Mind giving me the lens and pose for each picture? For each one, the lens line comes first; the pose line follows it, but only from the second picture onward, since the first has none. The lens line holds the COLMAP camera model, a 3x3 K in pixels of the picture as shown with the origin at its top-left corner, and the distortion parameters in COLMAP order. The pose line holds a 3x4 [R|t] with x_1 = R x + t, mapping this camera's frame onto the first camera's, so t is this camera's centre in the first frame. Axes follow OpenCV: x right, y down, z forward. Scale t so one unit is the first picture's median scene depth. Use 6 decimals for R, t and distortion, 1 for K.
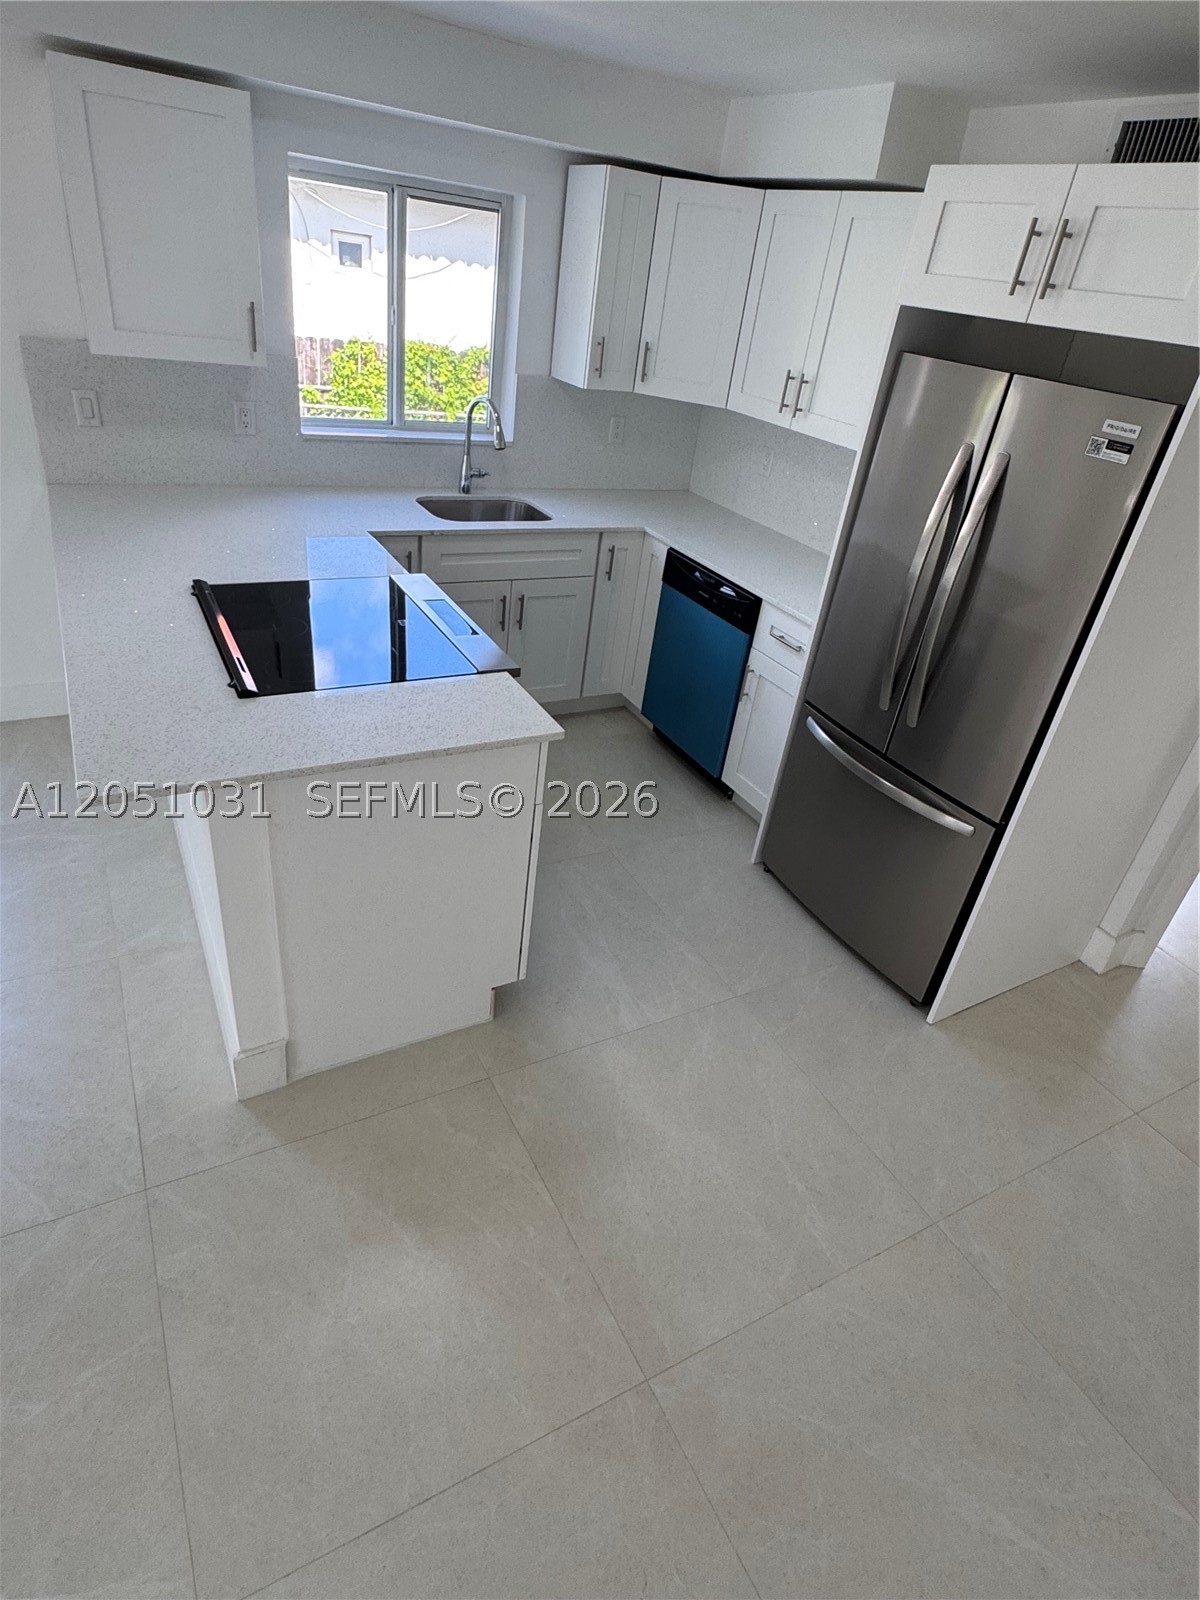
lens RADIAL K [[887.6, 0, 600.0], [0, 887.6, 800.0], [0, 0, 1]] dist [-0.007806, 0.002789]
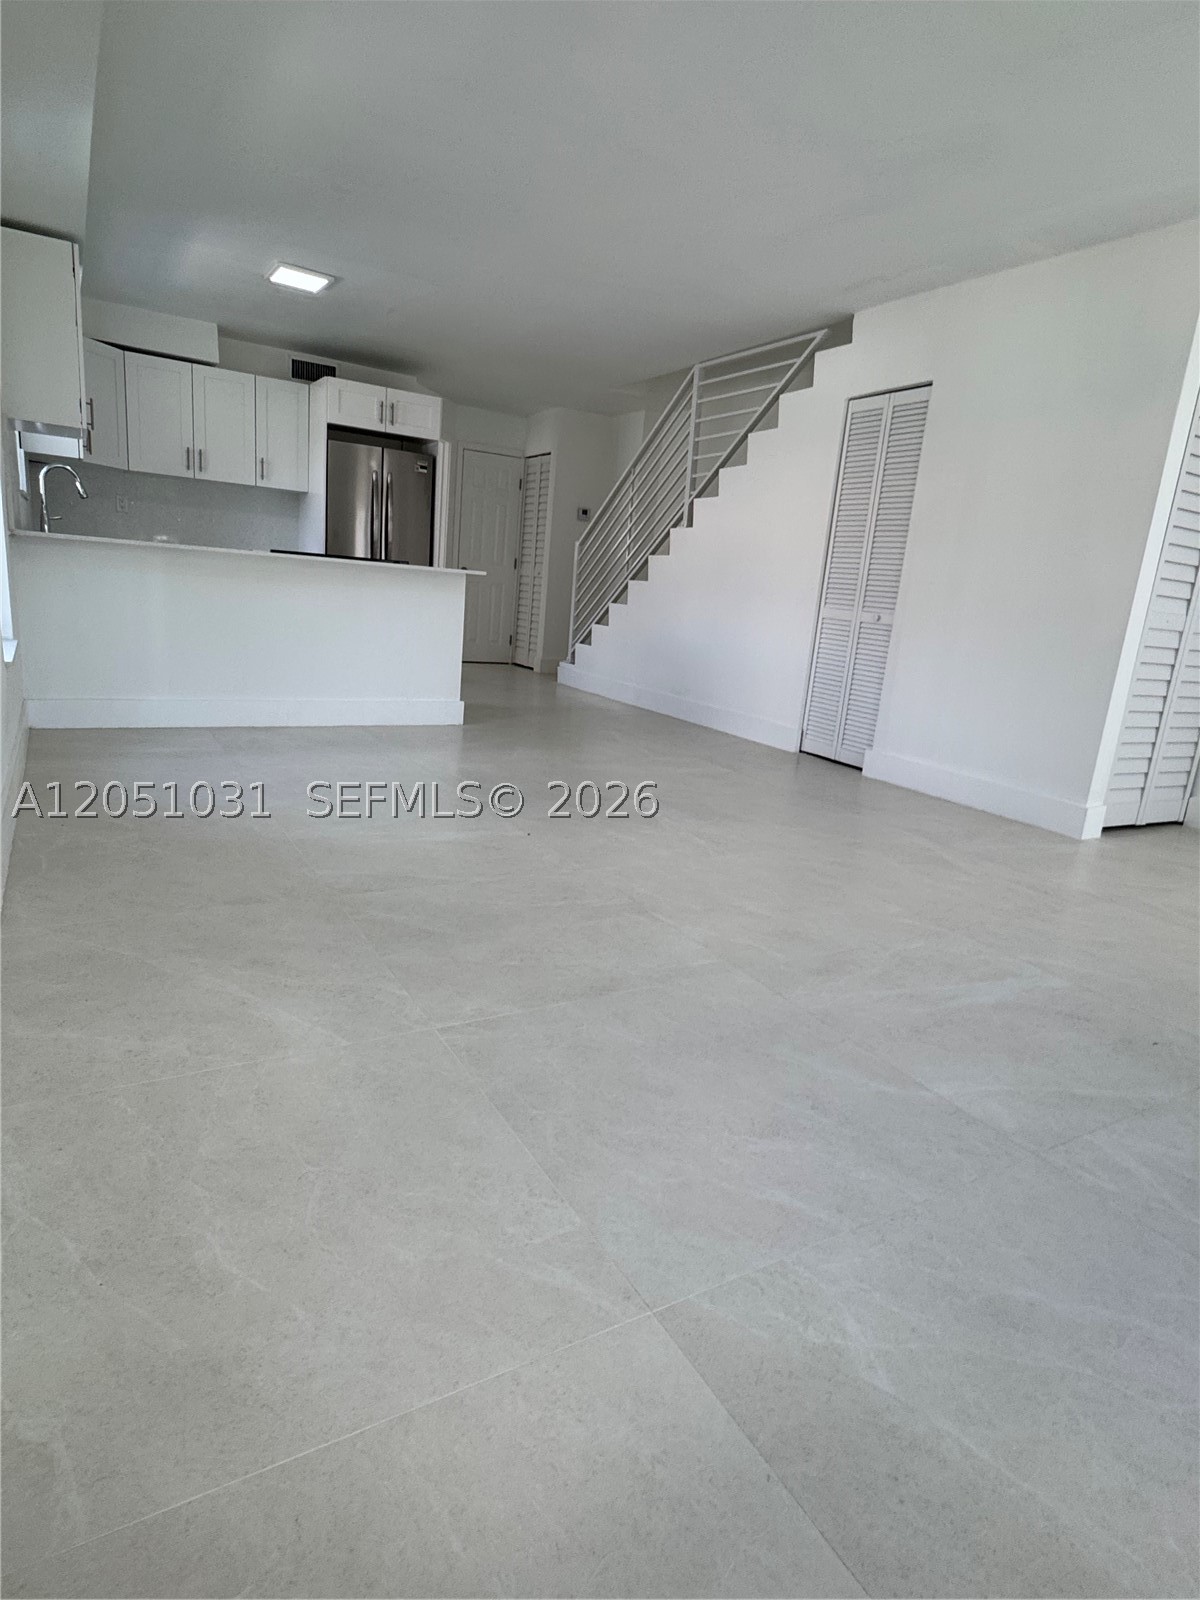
lens RADIAL K [[887.6, 0, 600.0], [0, 887.6, 800.0], [0, 0, 1]] dist [-0.007806, 0.002789]
pose [[-0.021919, -0.356171, 0.934164, -1.799900], [0.444482, 0.833492, 0.328217, -0.085561], [-0.895520, 0.422413, 0.140042, 0.258629]]
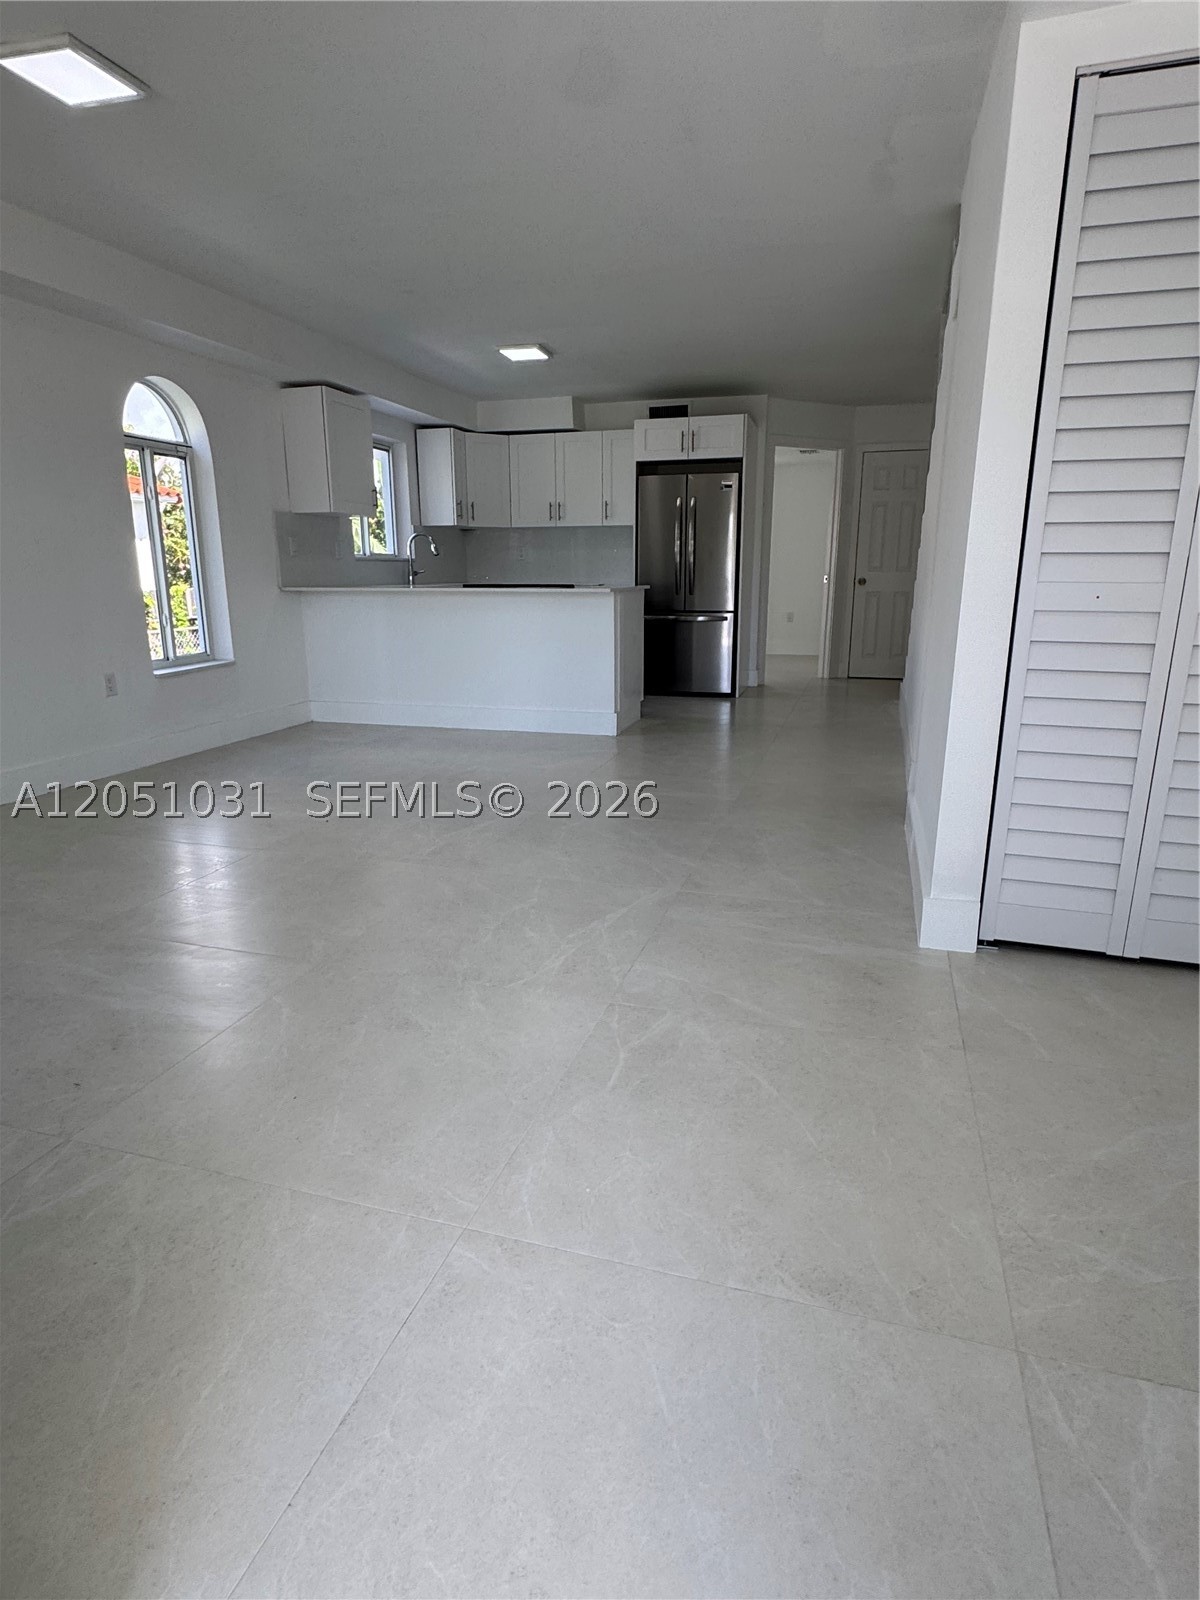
lens RADIAL K [[887.6, 0, 600.0], [0, 887.6, 800.0], [0, 0, 1]] dist [-0.007806, 0.002789]
pose [[0.705834, -0.295726, 0.643696, -1.385635], [0.444136, 0.892652, -0.076909, 0.435298], [-0.551852, 0.340174, 0.761407, -0.560954]]
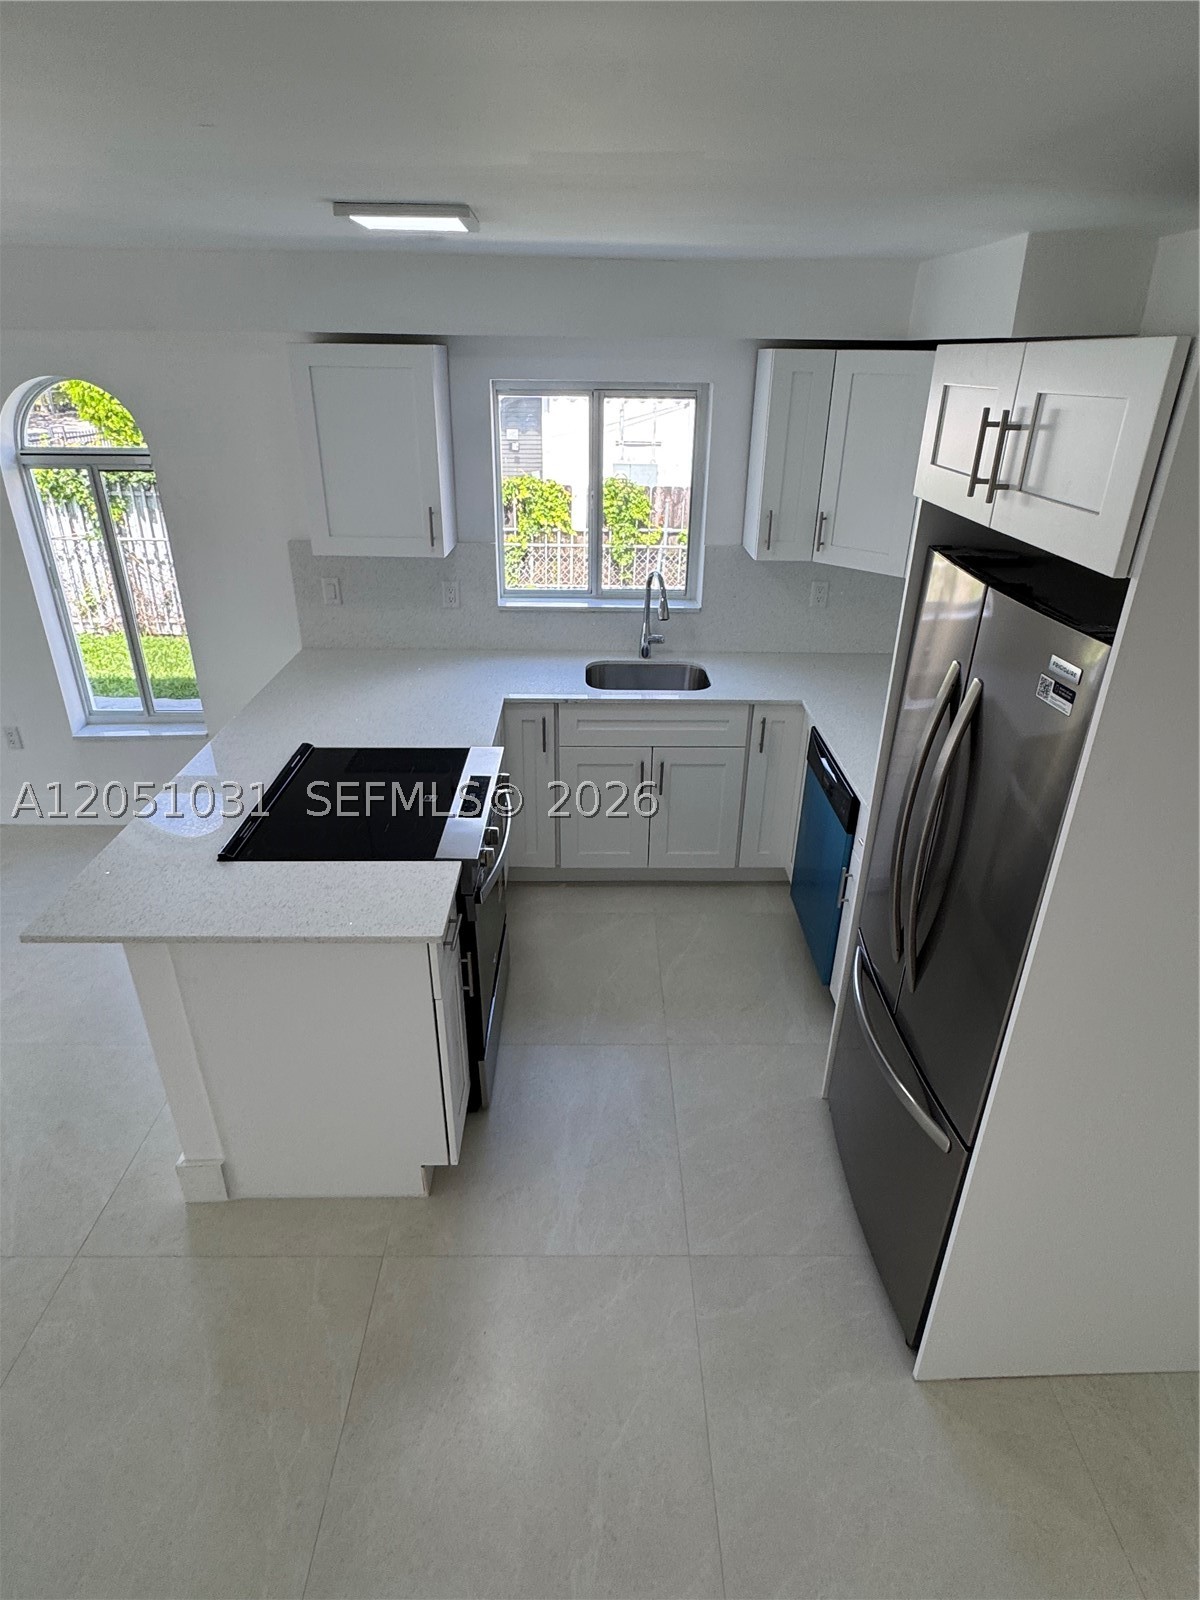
lens RADIAL K [[887.6, 0, 600.0], [0, 887.6, 800.0], [0, 0, 1]] dist [-0.007806, 0.002789]
pose [[0.874905, 0.106770, -0.472379, 0.350711], [-0.160342, 0.984245, -0.074508, -0.111253], [0.456982, 0.140930, 0.878241, 0.106084]]
